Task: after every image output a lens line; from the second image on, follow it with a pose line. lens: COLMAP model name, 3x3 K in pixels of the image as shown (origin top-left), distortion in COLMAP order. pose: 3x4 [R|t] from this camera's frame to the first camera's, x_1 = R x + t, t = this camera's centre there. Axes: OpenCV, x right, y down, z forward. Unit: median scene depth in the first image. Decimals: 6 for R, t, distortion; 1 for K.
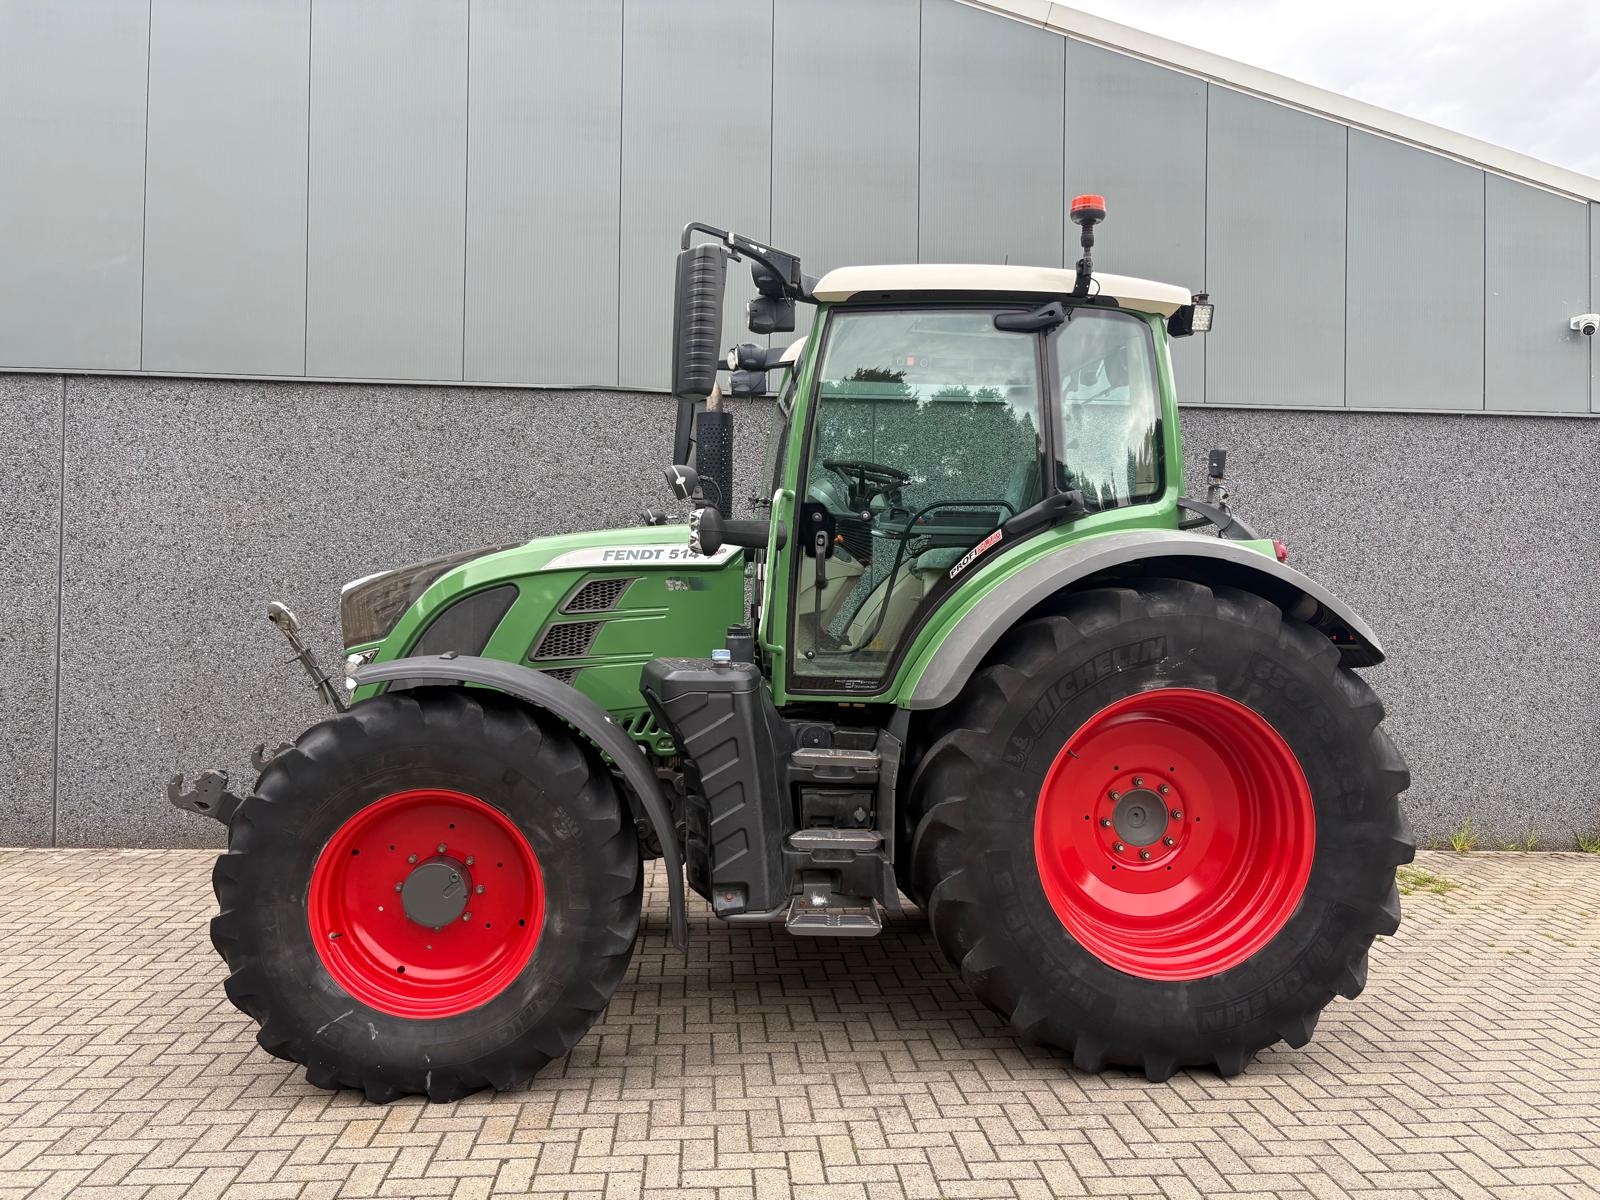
lens RADIAL K [[1236.5, 0, 802.2], [0, 1236.5, 551.1], [0, 0, 1]] dist [0.016412, 0.001244]
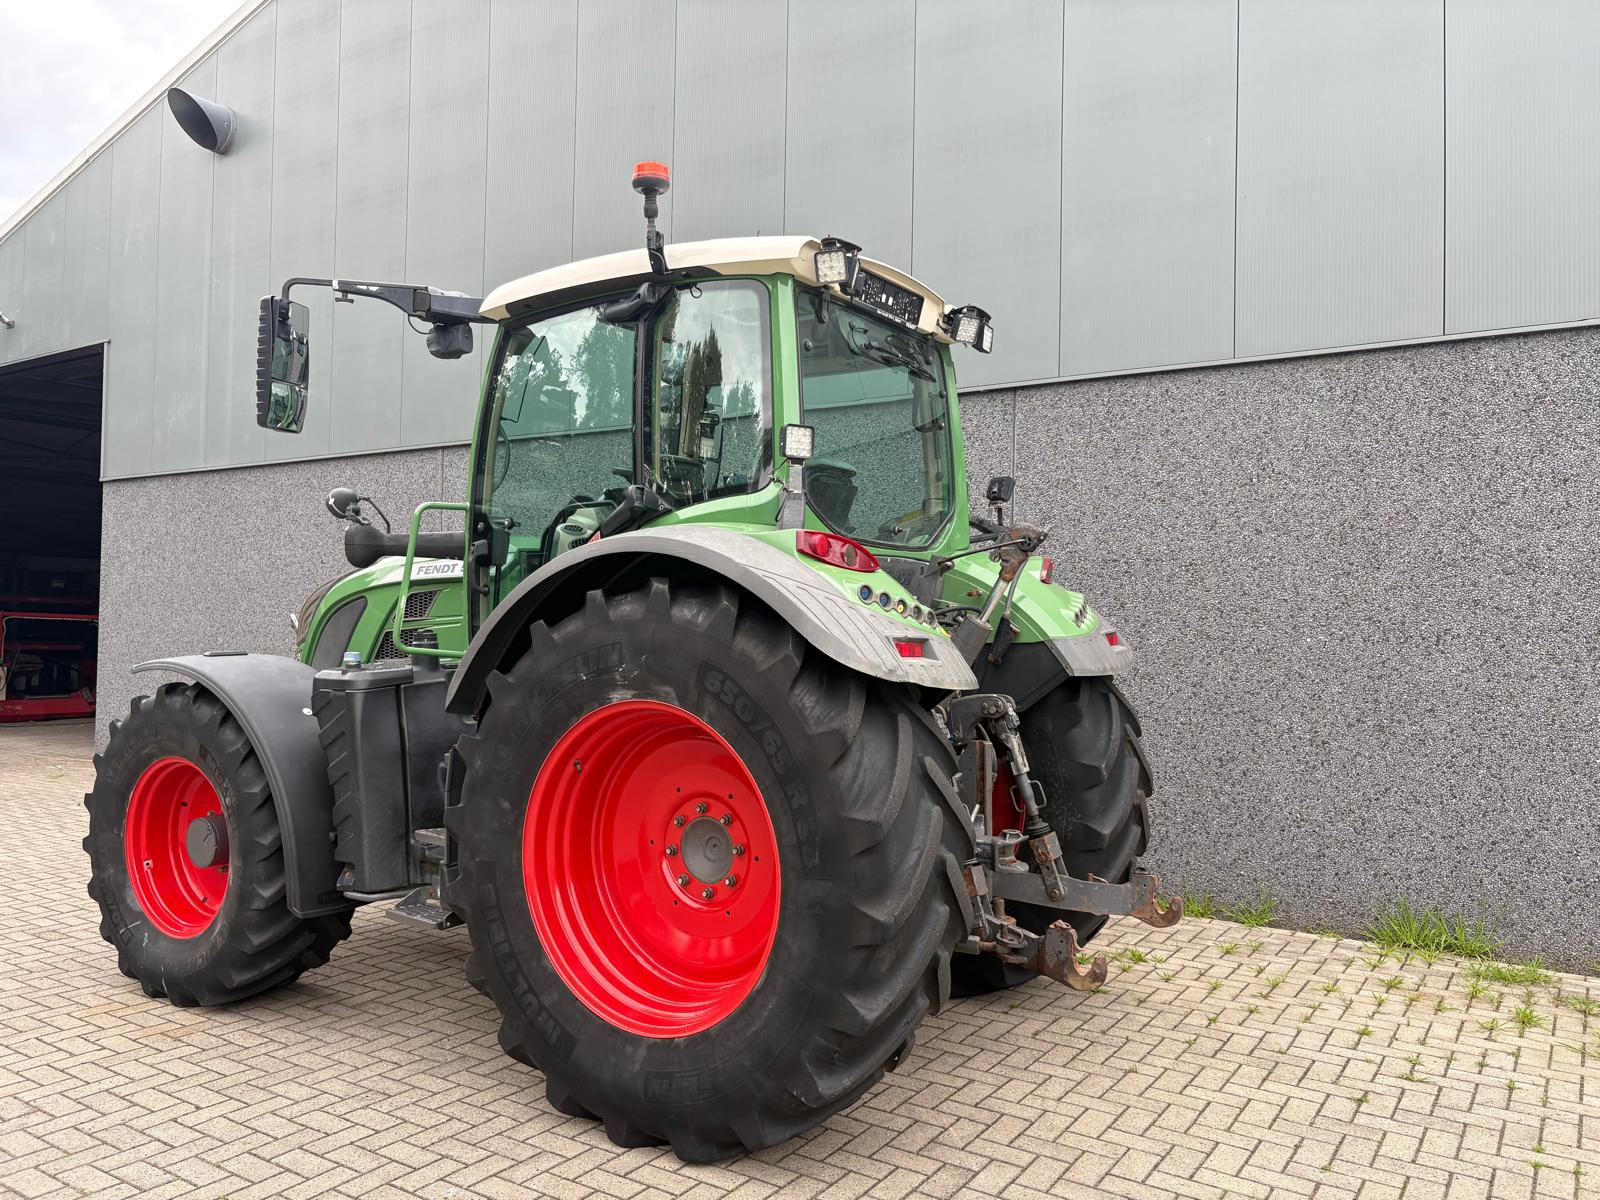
lens RADIAL K [[1215.1, 0, 779.1], [0, 1215.1, 557.4], [0, 0, 1]] dist [0.055406, -0.057170]
pose [[0.772913, -0.037002, -0.633432, 0.942956], [0.028349, 0.999315, -0.023783, 0.032516], [0.633878, 0.000425, 0.773433, 0.395069]]
